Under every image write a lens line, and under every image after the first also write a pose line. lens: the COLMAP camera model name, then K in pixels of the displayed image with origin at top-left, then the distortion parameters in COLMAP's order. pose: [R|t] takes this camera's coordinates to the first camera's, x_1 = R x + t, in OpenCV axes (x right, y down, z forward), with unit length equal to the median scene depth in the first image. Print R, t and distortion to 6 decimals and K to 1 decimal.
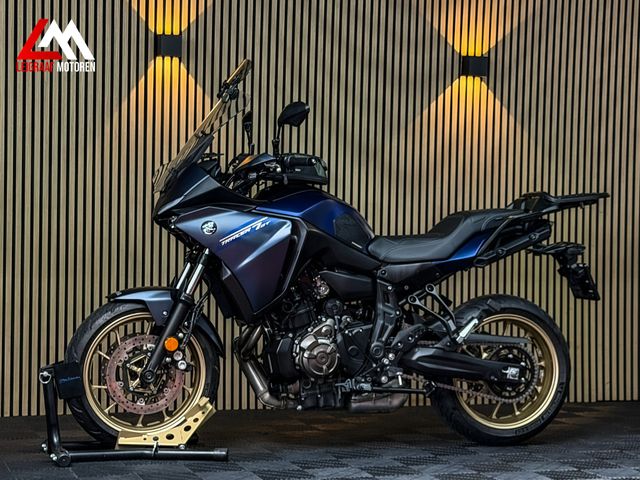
lens RADIAL K [[1483.3, 0, 320.0], [0, 1483.3, 240.0], [0, 0, 1]] dist [0.182612, 0.058468]
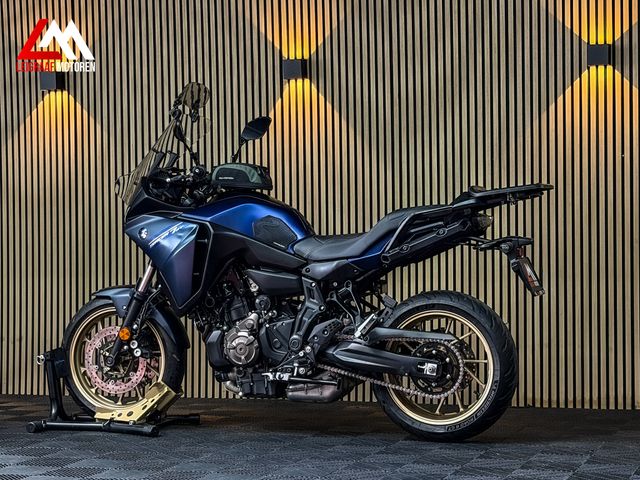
lens RADIAL K [[1483.3, 0, 320.0], [0, 1483.3, 240.0], [0, 0, 1]] dist [0.182612, 0.058468]
pose [[0.787922, -0.025858, -0.615232, 0.701631], [0.022721, 0.999658, -0.012917, 0.013892], [0.615356, -0.003801, 0.788240, 0.163963]]
